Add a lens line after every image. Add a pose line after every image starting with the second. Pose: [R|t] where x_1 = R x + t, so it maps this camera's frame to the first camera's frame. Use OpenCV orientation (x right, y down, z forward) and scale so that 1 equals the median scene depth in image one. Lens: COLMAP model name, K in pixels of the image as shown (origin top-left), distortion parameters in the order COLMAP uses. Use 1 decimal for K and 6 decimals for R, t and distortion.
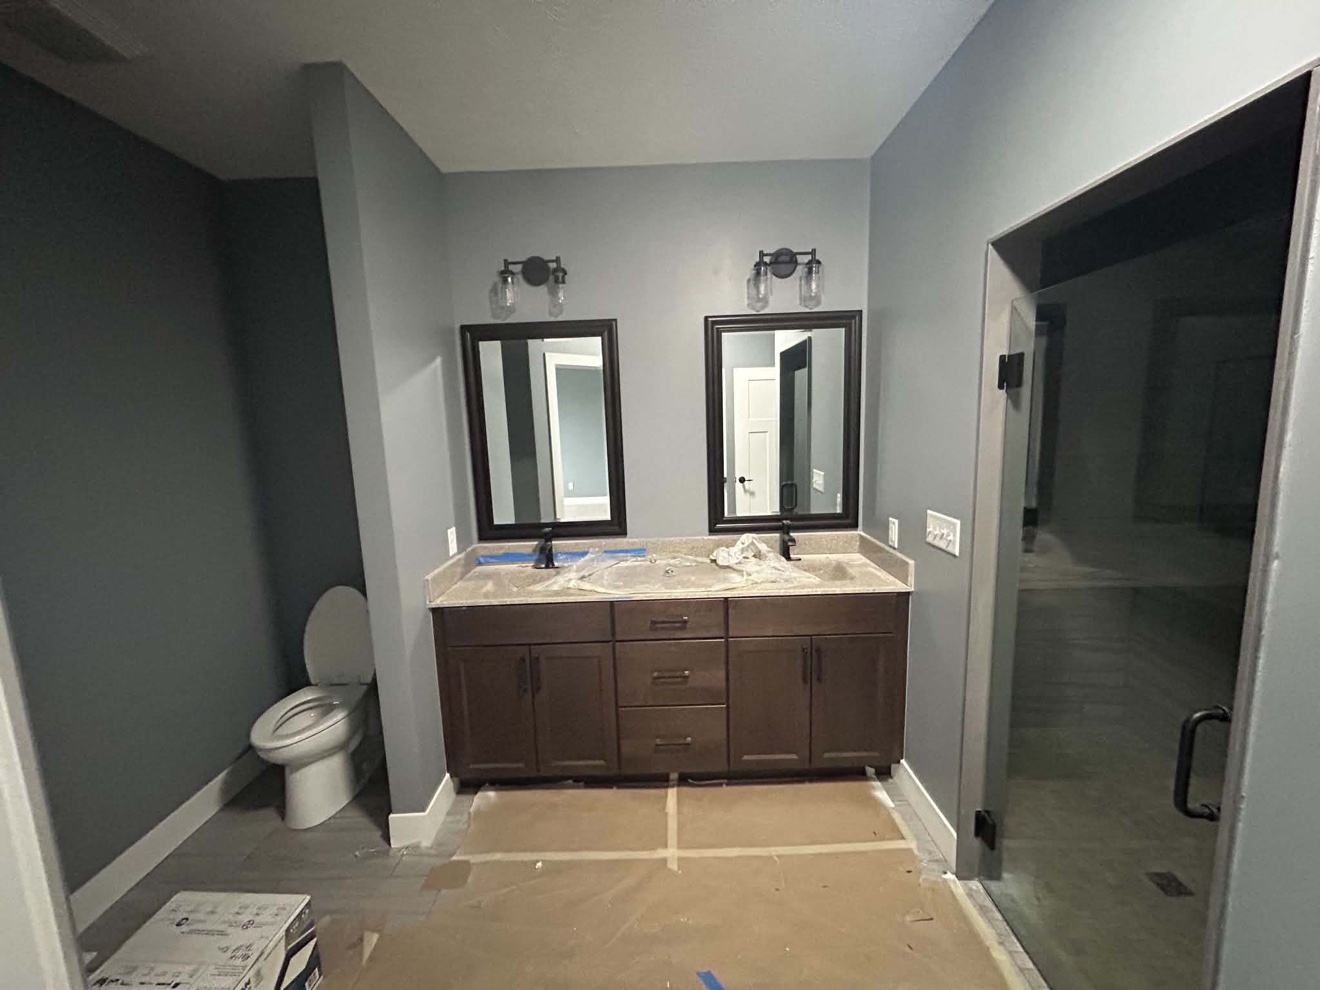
lens RADIAL K [[536.0, 0, 660.0], [0, 536.0, 495.0], [0, 0, 1]] dist [0.002566, 0.000294]
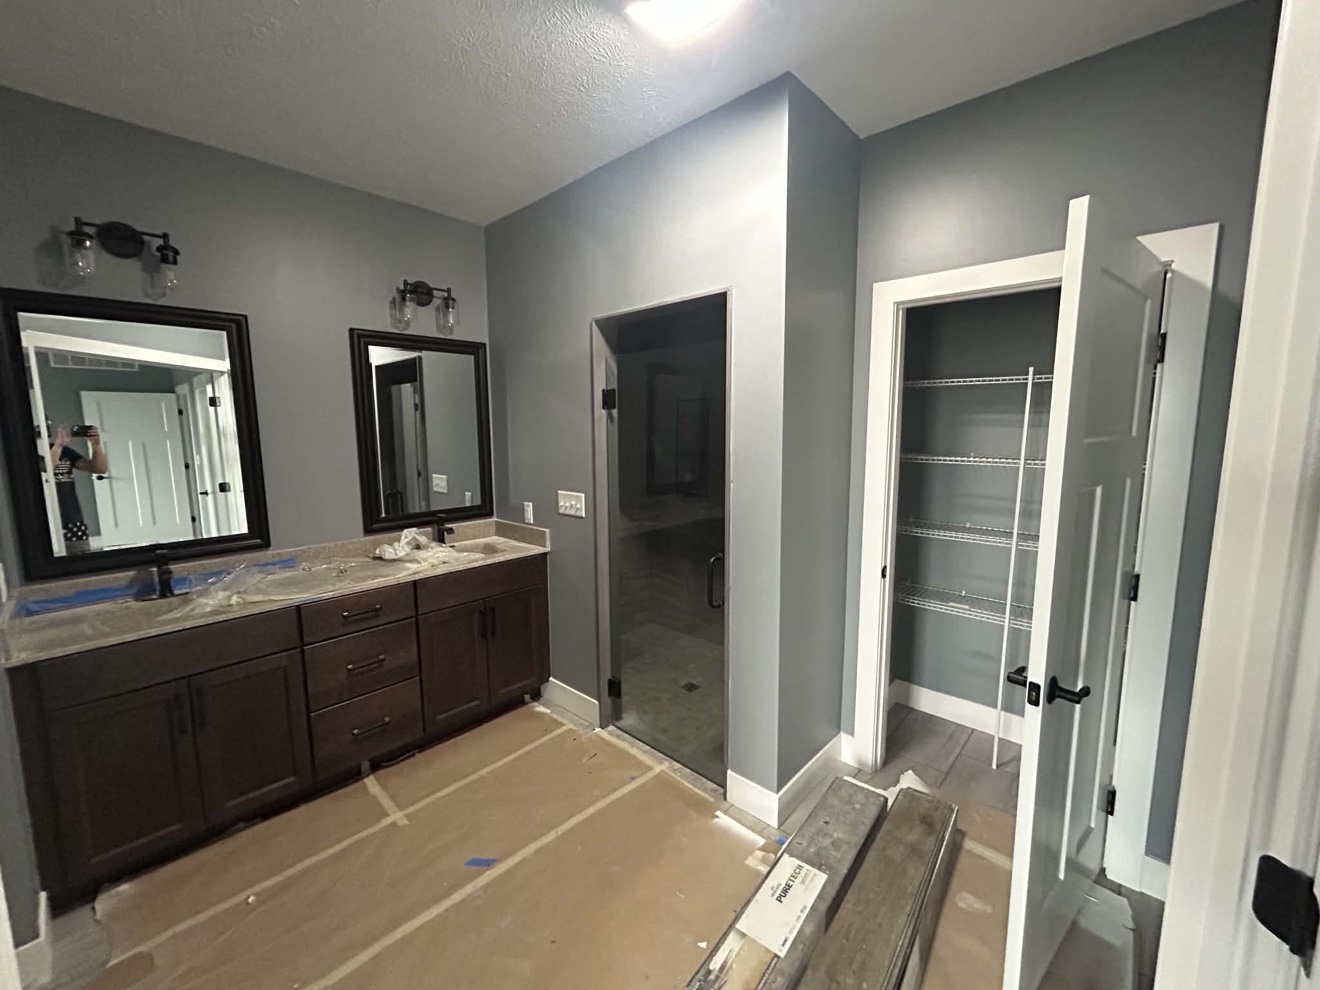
lens RADIAL K [[536.0, 0, 660.0], [0, 536.0, 495.0], [0, 0, 1]] dist [0.002566, 0.000294]
pose [[0.675965, -0.066624, 0.733916, -0.330561], [0.091267, 0.995806, 0.006338, 0.048257], [-0.731261, 0.062699, 0.679210, -0.158692]]
